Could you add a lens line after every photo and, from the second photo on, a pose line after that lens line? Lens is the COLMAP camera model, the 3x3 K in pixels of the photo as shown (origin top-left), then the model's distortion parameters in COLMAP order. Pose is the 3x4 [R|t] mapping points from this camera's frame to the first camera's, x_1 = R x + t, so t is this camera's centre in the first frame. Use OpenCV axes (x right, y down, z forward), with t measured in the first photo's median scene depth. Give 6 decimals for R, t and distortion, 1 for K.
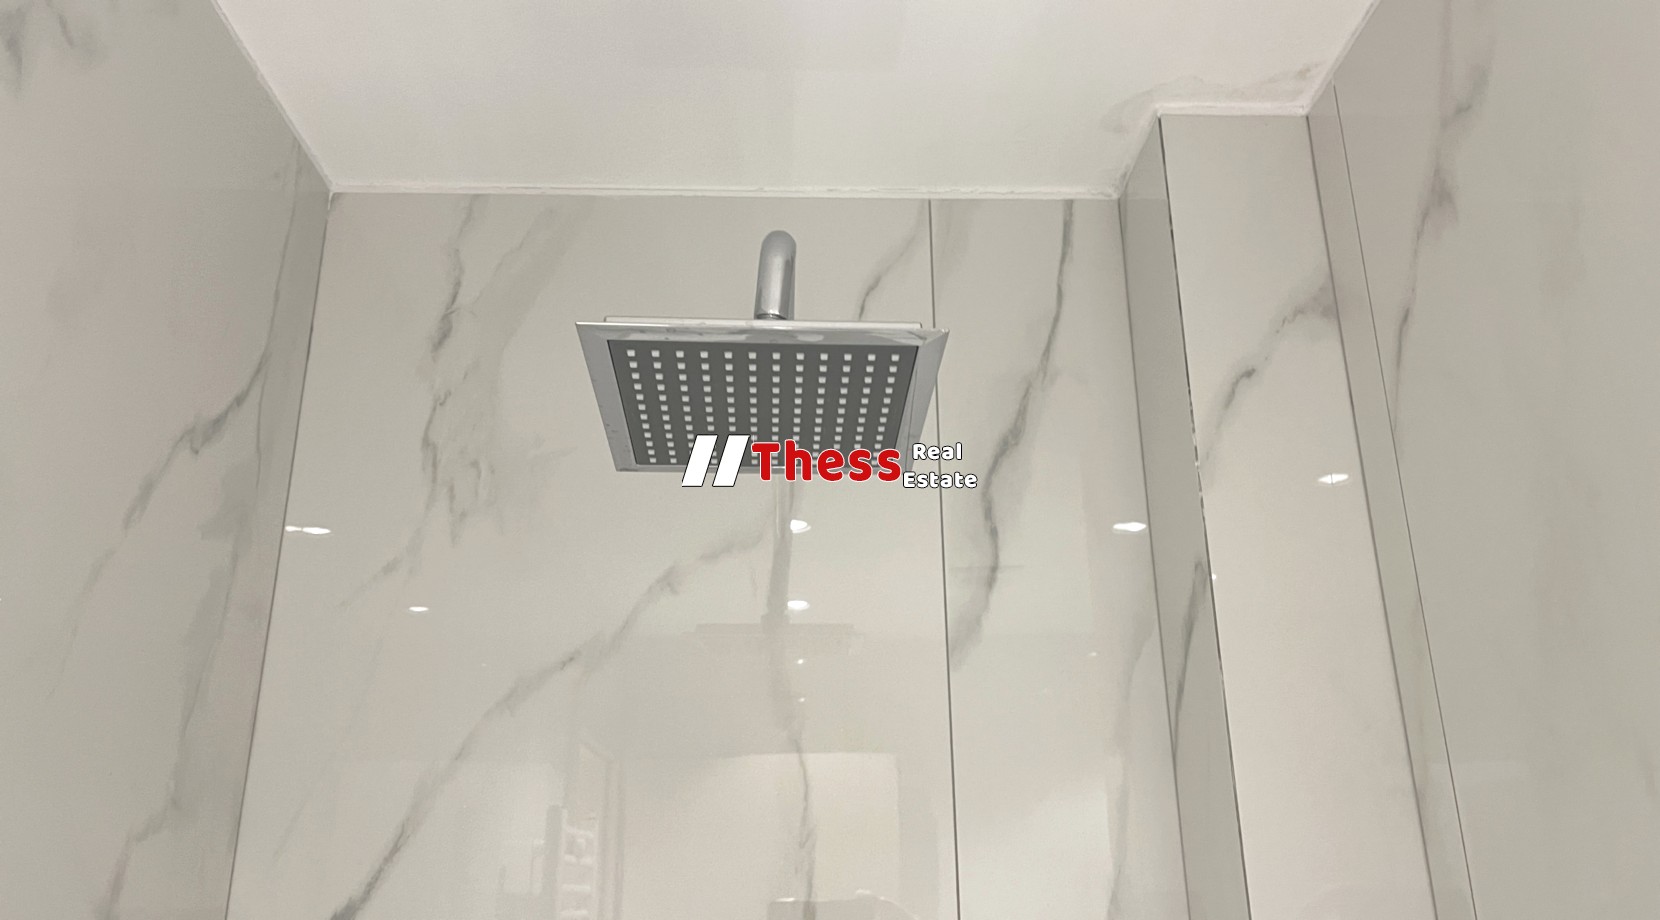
lens RADIAL K [[1314.0, 0, 825.5], [0, 1314.0, 430.0], [0, 0, 1]] dist [0.002728, 0.000516]
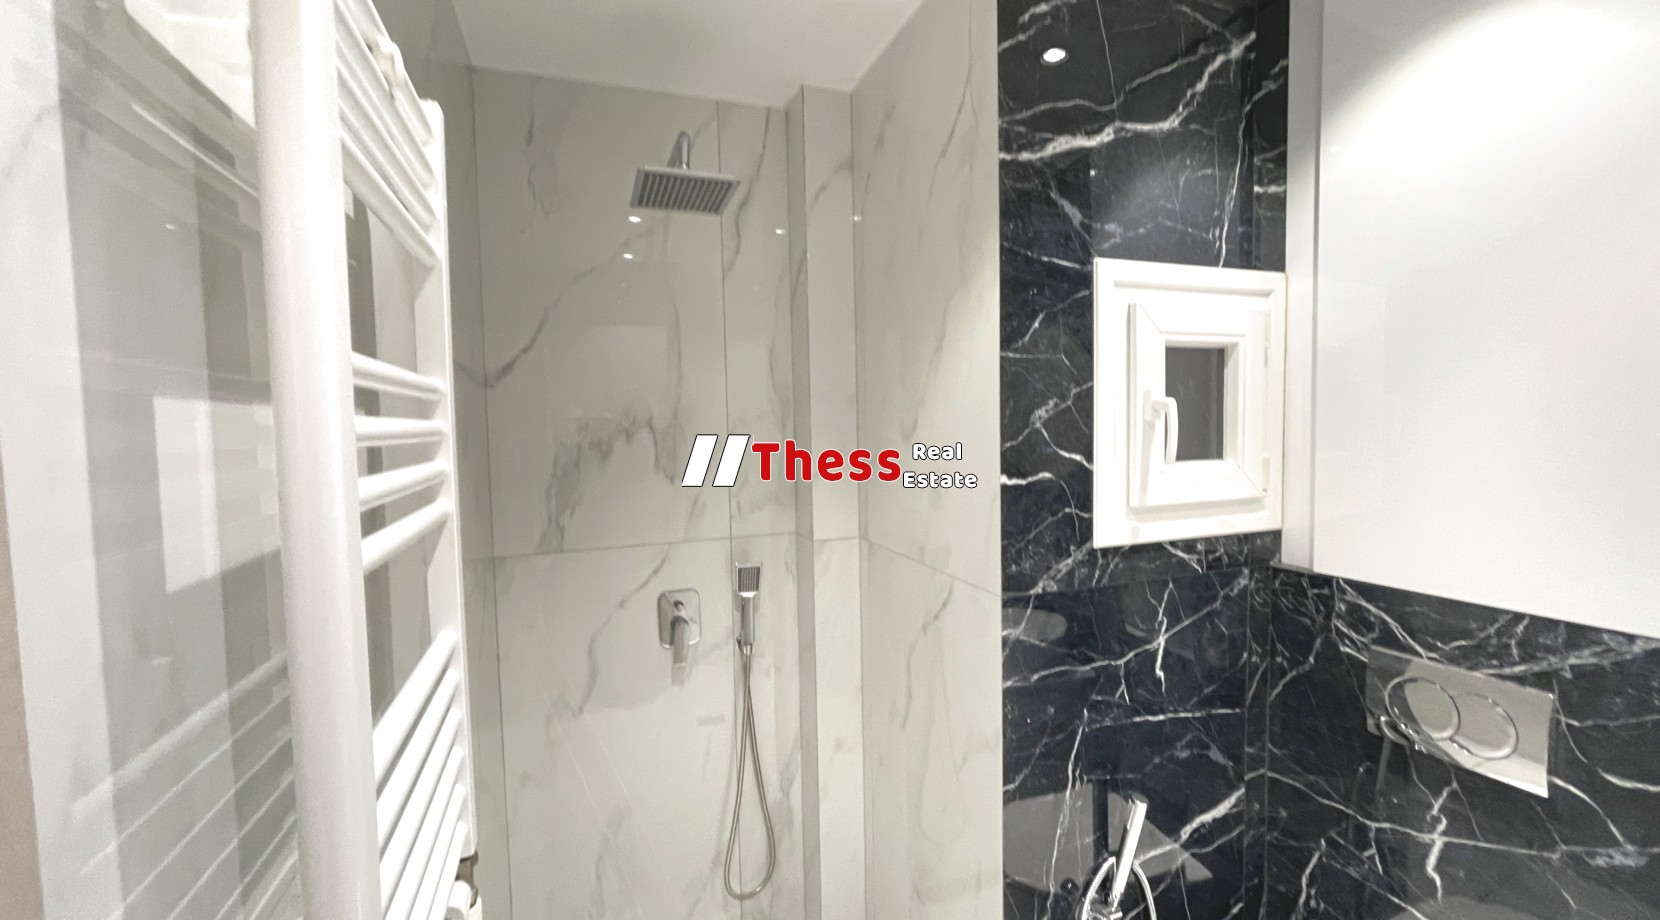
lens RADIAL K [[673.5, 0, 824.2], [0, 673.5, 456.2], [0, 0, 1]] dist [-0.003065, 0.009923]
pose [[0.954530, -0.028703, 0.296731, -0.154009], [-0.092353, 0.917917, 0.385875, -0.064846], [-0.283450, -0.395733, 0.873528, -0.587644]]
